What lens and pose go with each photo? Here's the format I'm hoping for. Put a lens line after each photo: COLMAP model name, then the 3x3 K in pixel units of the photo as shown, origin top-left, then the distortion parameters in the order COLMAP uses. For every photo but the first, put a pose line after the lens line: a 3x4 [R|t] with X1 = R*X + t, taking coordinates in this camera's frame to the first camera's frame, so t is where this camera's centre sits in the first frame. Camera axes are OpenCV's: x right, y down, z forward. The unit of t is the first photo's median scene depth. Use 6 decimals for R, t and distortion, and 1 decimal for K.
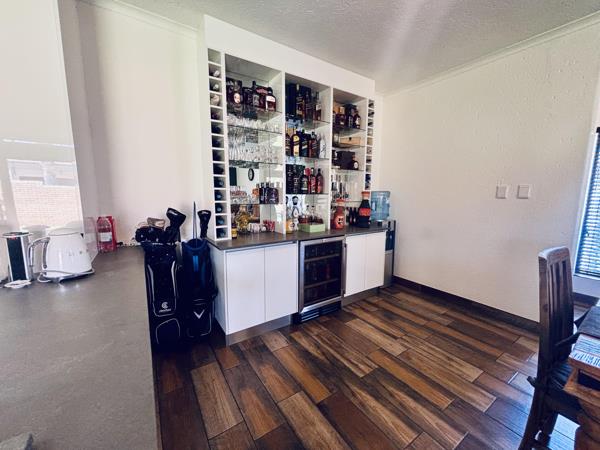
lens RADIAL K [[244.3, 0, 296.8], [0, 244.3, 222.4], [0, 0, 1]] dist [0.010717, -0.002110]
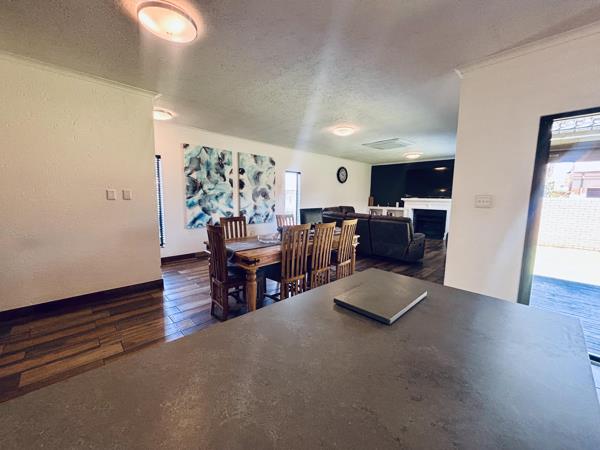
lens RADIAL K [[244.3, 0, 300.2], [0, 244.3, 229.6], [0, 0, 1]] dist [0.010717, -0.002110]
pose [[-0.192348, -0.132950, 0.972279, -0.572316], [0.102951, 0.982579, 0.154726, -0.044081], [-0.975911, 0.129859, -0.175310, 0.304301]]
